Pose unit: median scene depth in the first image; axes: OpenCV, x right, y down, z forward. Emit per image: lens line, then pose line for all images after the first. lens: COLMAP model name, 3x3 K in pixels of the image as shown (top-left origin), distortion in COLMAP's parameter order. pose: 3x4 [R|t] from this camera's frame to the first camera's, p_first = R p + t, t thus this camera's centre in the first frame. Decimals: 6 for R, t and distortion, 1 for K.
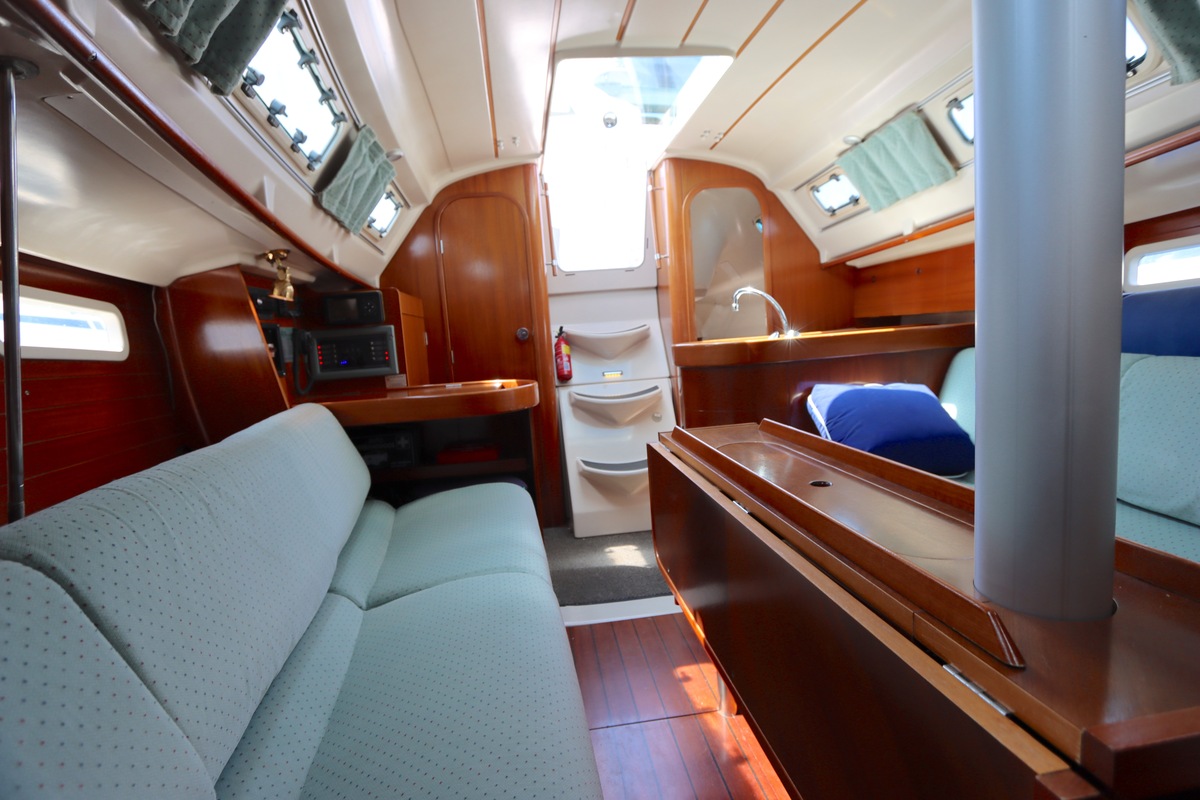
lens RADIAL K [[570.4, 0, 601.2], [0, 570.4, 393.3], [0, 0, 1]] dist [-0.019212, 0.002230]
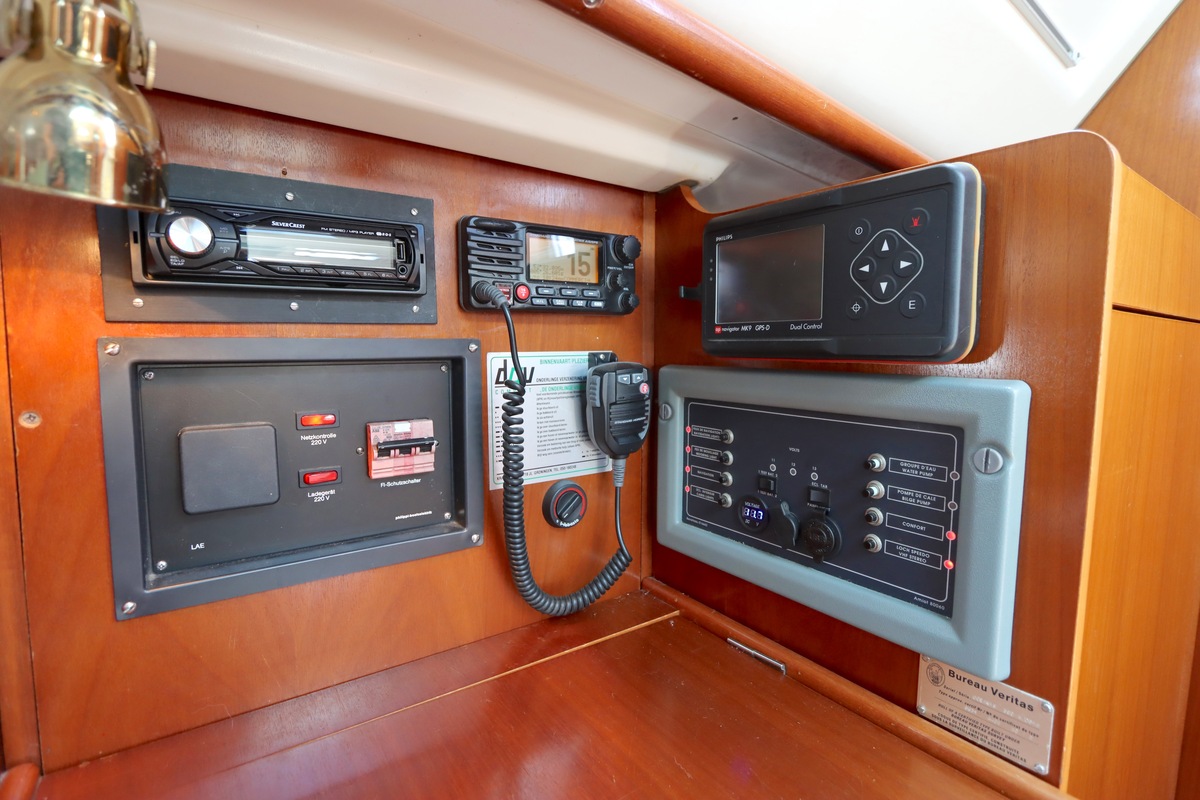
lens RADIAL K [[575.9, 0, 601.5], [0, 575.9, 397.4], [0, 0, 1]] dist [-0.017612, 0.000476]
pose [[0.478773, 0.151041, -0.864848, -0.246737], [-0.128570, 0.986532, 0.101117, -0.100210], [0.868473, 0.062781, 0.491744, 0.710942]]
